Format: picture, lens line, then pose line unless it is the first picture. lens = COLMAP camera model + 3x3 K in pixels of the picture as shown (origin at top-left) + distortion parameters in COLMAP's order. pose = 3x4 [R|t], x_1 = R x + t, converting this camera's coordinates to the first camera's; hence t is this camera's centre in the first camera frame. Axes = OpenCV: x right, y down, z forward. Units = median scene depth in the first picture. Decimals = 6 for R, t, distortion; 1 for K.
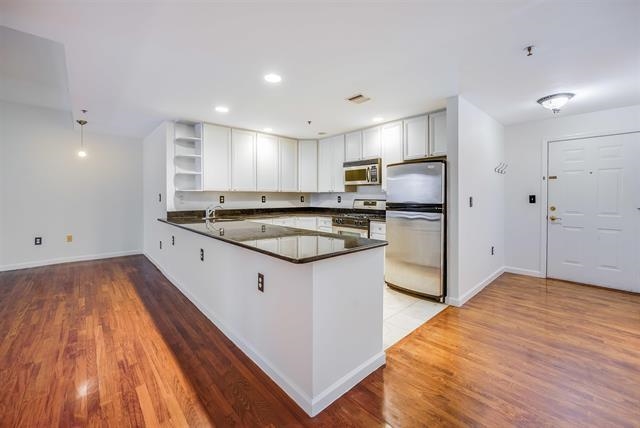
lens RADIAL K [[264.4, 0, 318.1], [0, 264.4, 197.3], [0, 0, 1]] dist [-0.002367, 0.000049]
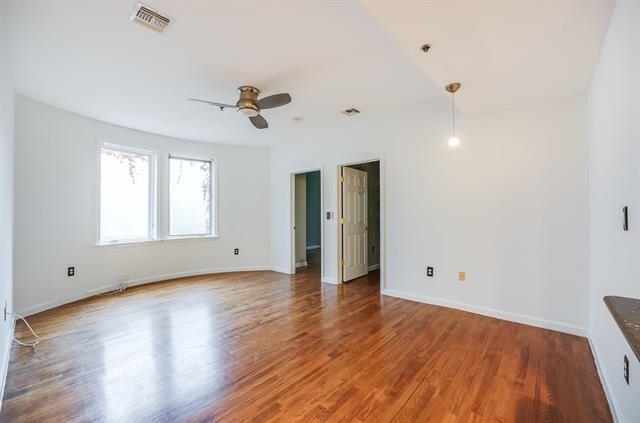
lens RADIAL K [[258.7, 0, 320.0], [0, 258.7, 214.0], [0, 0, 1]] dist [-0.021338, 0.000685]
pose [[0.101028, -0.004396, -0.994874, -0.358406], [0.002560, 0.999988, -0.004158, -0.002362], [0.994880, -0.002127, 0.101038, 0.647550]]
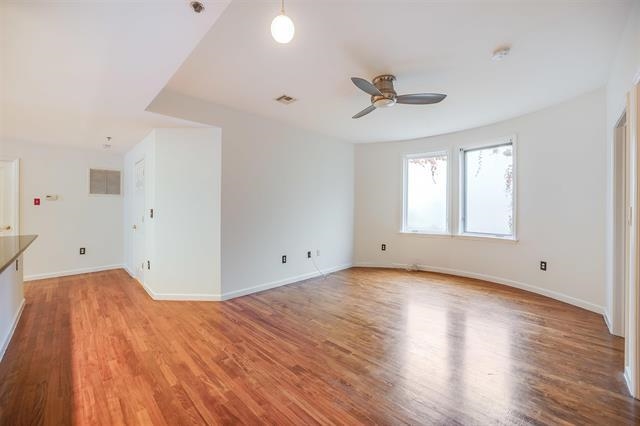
lens RADIAL K [[259.8, 0, 319.2], [0, 259.8, 208.8], [0, 0, 1]] dist [-0.013081, -0.000068]
pose [[-0.998926, -0.003469, -0.046204, -0.915605], [-0.003586, 0.999991, 0.002460, -0.013645], [0.046195, 0.002623, -0.998929, 1.223533]]
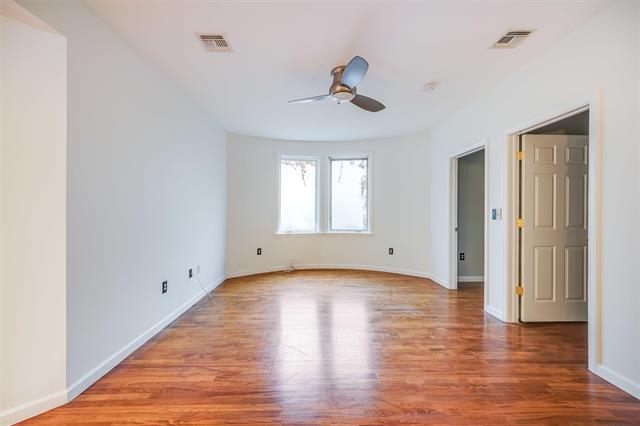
lens RADIAL K [[253.9, 0, 318.8], [0, 253.9, 211.2], [0, 0, 1]] dist [0.001665, 0.000121]
pose [[-0.666220, -0.001522, -0.745754, -0.593736], [-0.003886, 0.999991, 0.001431, -0.007007], [0.745745, 0.003851, -0.666220, 0.910588]]
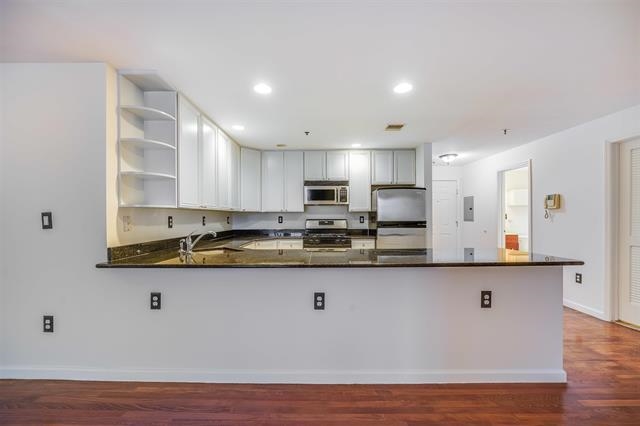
lens RADIAL K [[265.1, 0, 320.0], [0, 265.1, 213.0], [0, 0, 1]] dist [0.000901, -0.009786]
pose [[0.672713, 0.006038, 0.739879, -0.659091], [0.006484, 0.999880, -0.014055, -0.001548], [-0.739875, 0.014252, 0.672594, 0.367312]]
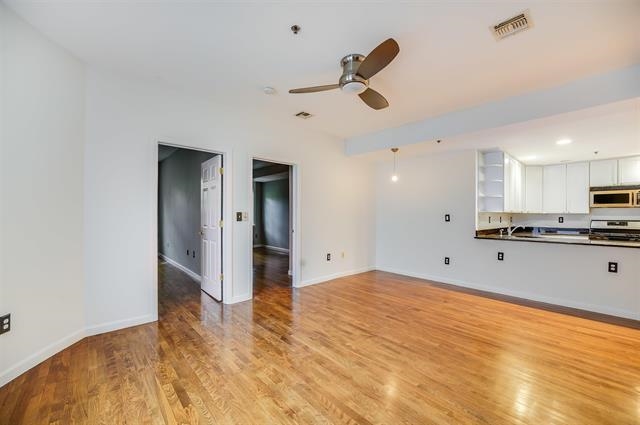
lens RADIAL K [[258.7, 0, 320.0], [0, 258.7, 215.0], [0, 0, 1]] dist [-0.021338, 0.000685]
pose [[0.999961, 0.005383, -0.006988, -1.200518], [-0.005421, 0.999971, -0.005413, -0.001974], [0.006958, 0.005450, 0.999961, -0.087445]]
